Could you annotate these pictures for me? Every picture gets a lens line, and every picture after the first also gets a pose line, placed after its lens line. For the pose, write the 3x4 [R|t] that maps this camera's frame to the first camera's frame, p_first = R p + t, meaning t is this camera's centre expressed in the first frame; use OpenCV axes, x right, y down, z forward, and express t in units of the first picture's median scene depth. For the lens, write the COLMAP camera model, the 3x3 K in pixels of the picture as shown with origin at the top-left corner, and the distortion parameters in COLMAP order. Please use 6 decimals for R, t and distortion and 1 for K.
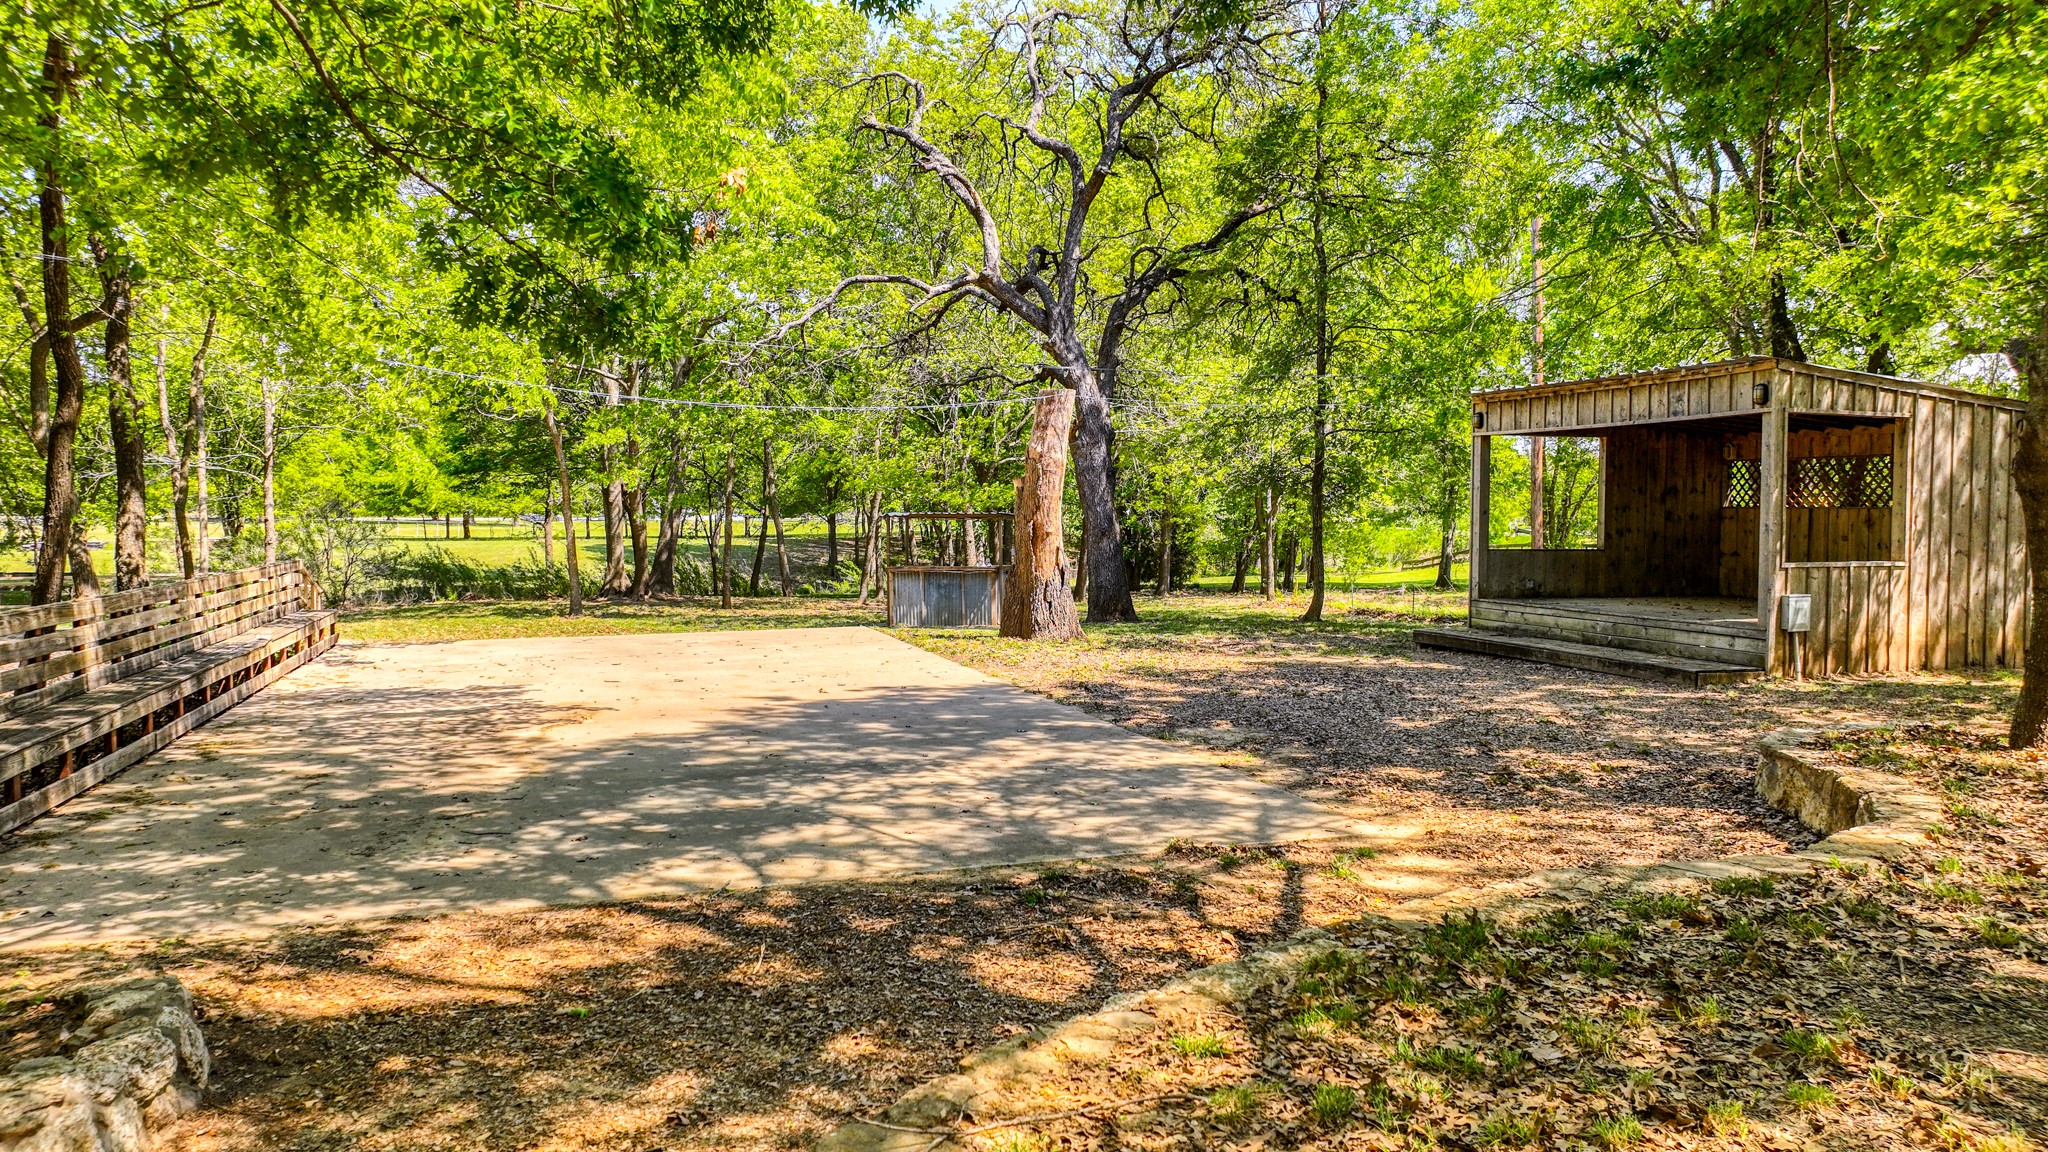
lens RADIAL K [[1454.8, 0, 1021.2], [0, 1454.8, 583.1], [0, 0, 1]] dist [0.005686, 0.004491]
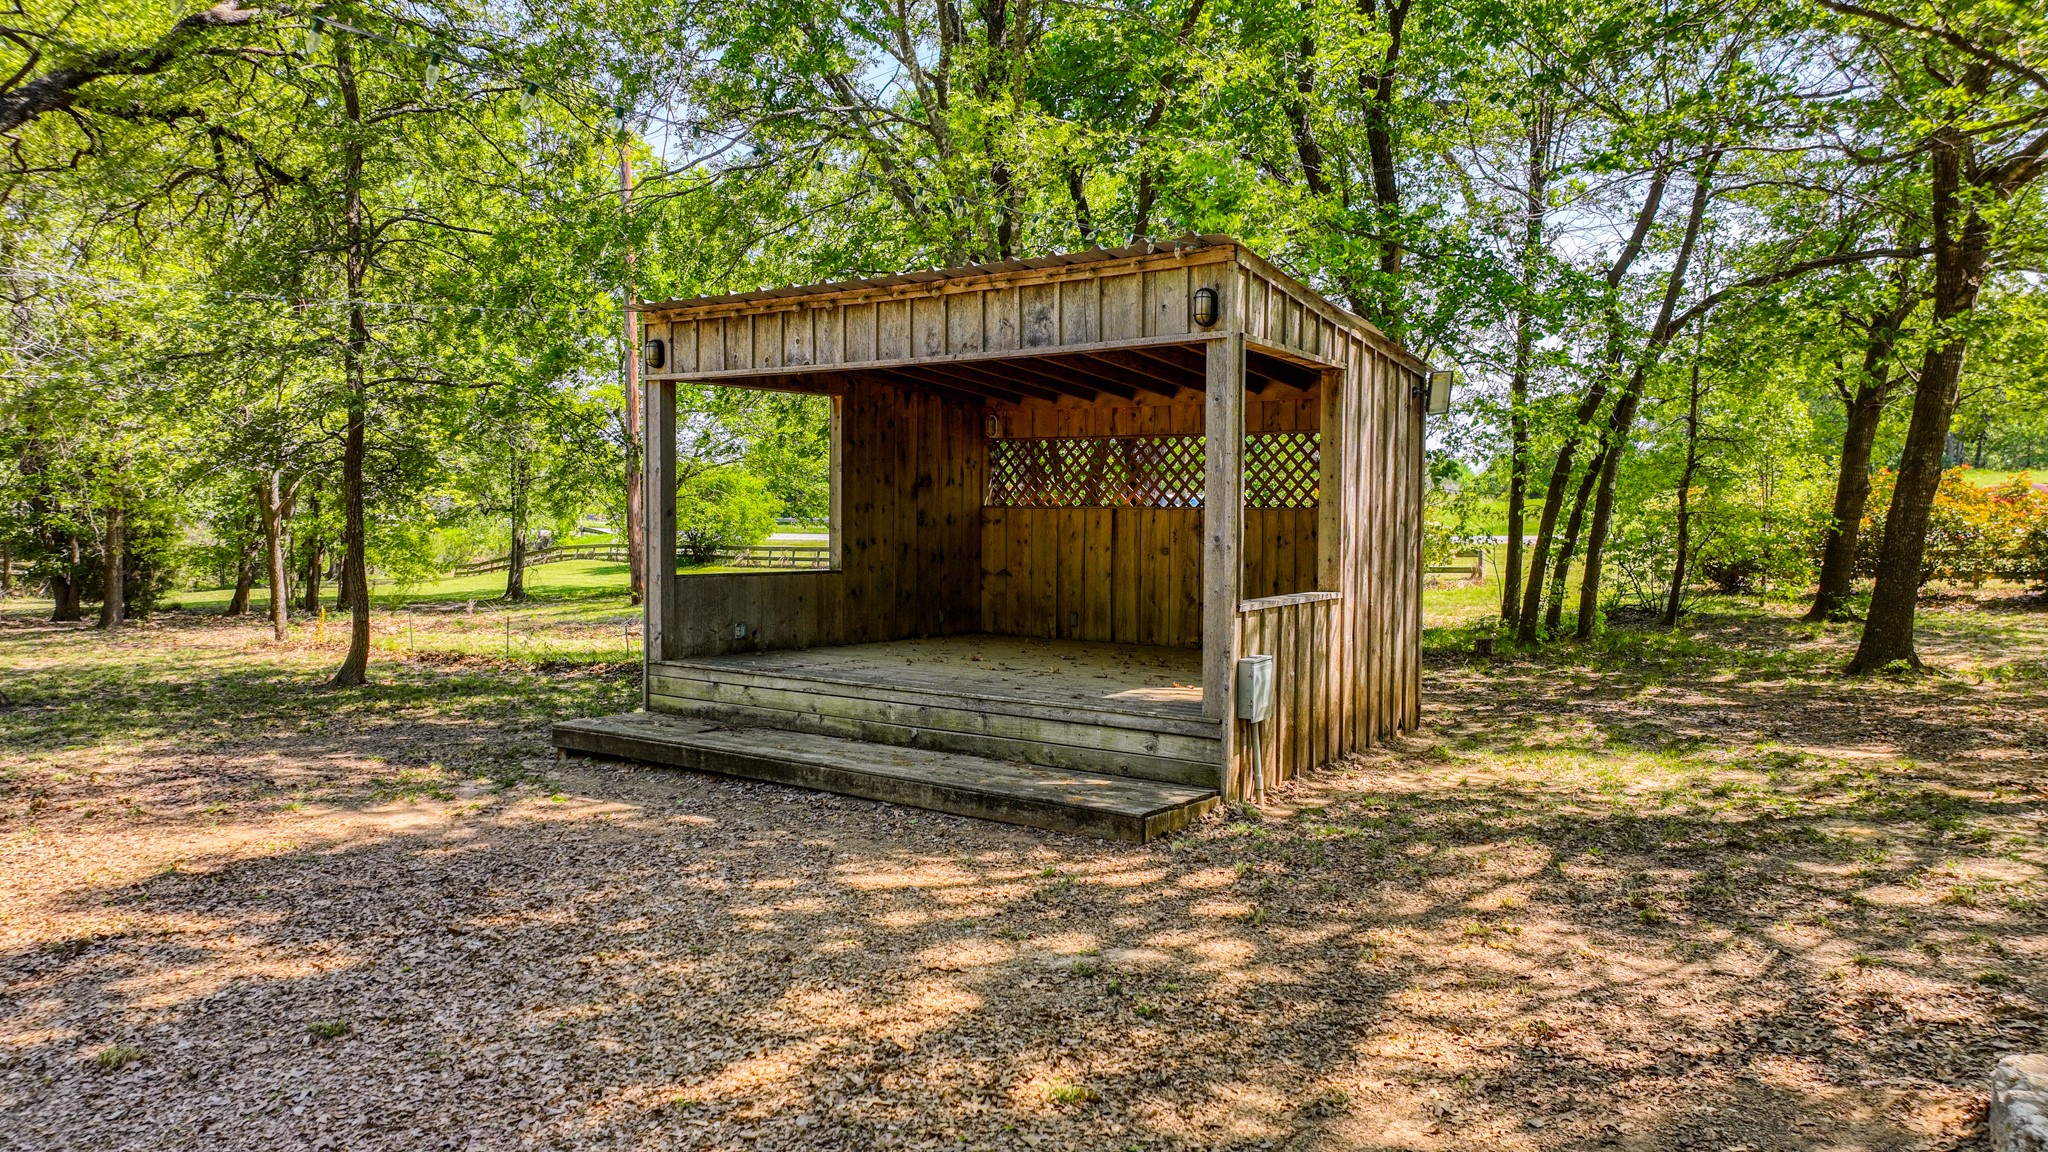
lens RADIAL K [[1454.8, 0, 1024.0], [0, 1454.8, 590.2], [0, 0, 1]] dist [0.005686, 0.004491]
pose [[0.805142, -0.029964, 0.592325, 0.071758], [0.025252, 0.999549, 0.016241, -0.019437], [-0.592544, 0.001881, 0.805536, 0.369994]]
